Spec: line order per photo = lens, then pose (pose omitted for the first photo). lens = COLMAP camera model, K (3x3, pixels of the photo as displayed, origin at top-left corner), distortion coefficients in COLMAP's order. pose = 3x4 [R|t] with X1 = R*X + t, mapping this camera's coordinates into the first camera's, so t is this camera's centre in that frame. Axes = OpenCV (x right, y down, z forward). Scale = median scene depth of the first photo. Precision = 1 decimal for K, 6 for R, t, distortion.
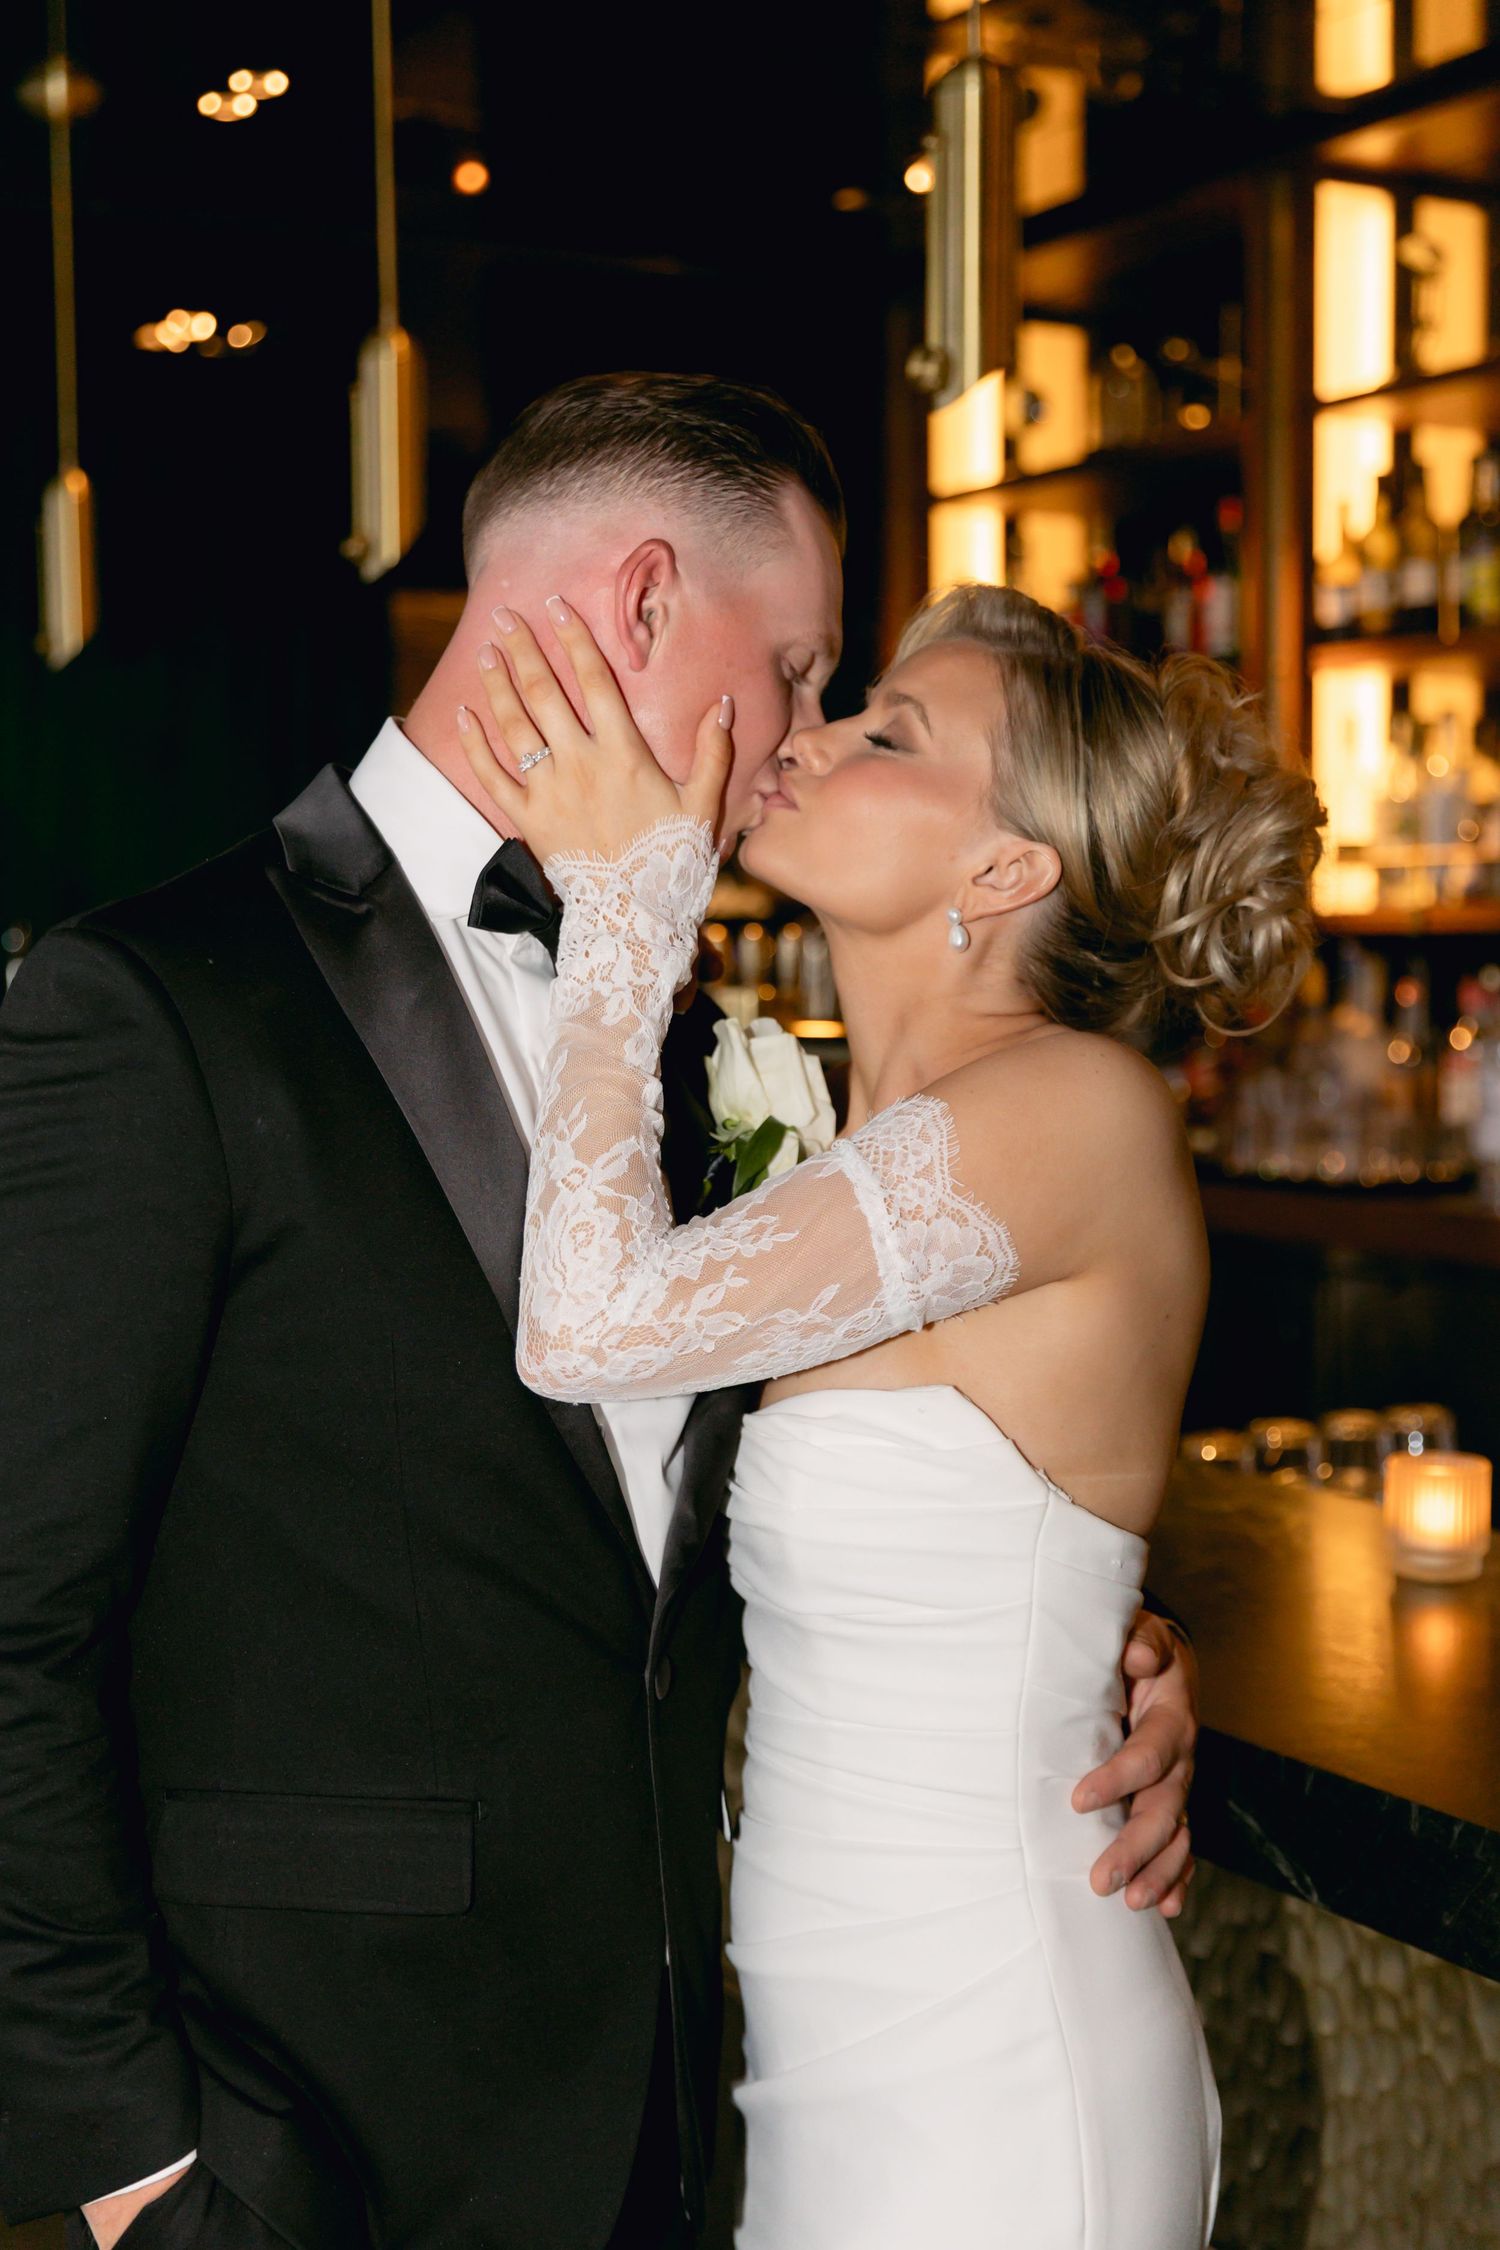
lens RADIAL K [[2893.7, 0, 730.9], [0, 2893.7, 1149.0], [0, 0, 1]] dist [0.012660, 0.018081]
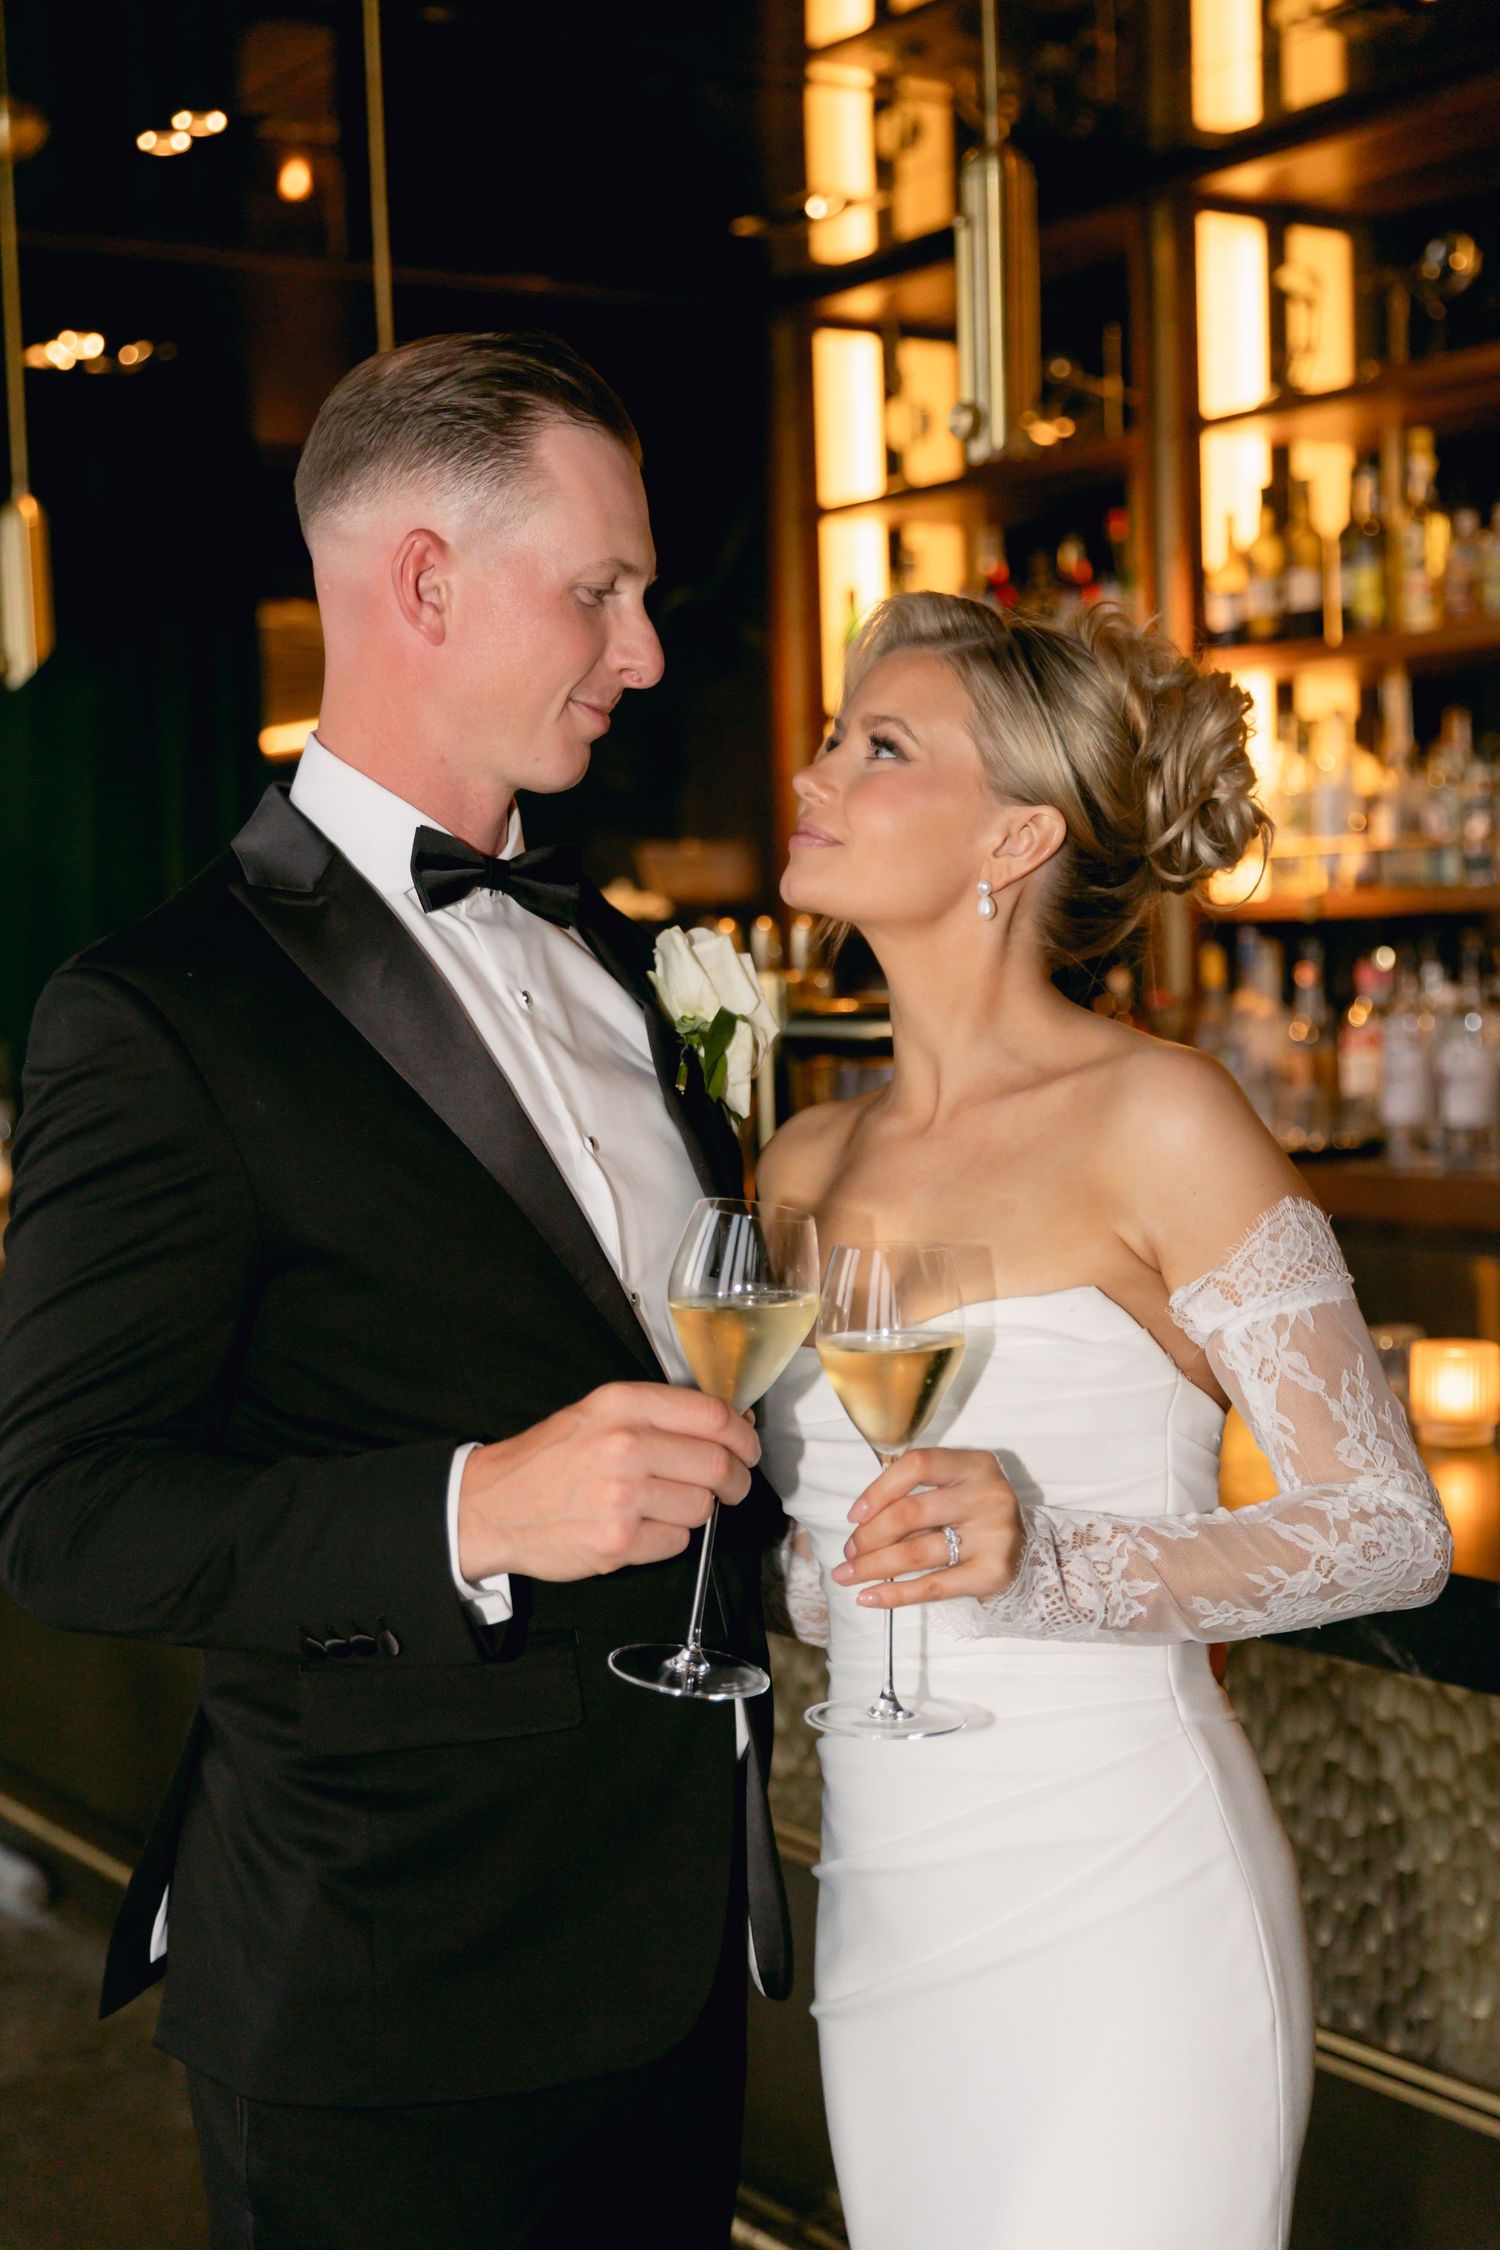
lens RADIAL K [[3019.0, 0, 751.3], [0, 3019.0, 1160.6], [0, 0, 1]] dist [0.003053, 0.009376]
pose [[0.996460, -0.025798, 0.080014, -0.057925], [0.026071, 0.999657, -0.002365, 0.011266], [-0.079926, 0.004443, 0.996791, -0.086558]]
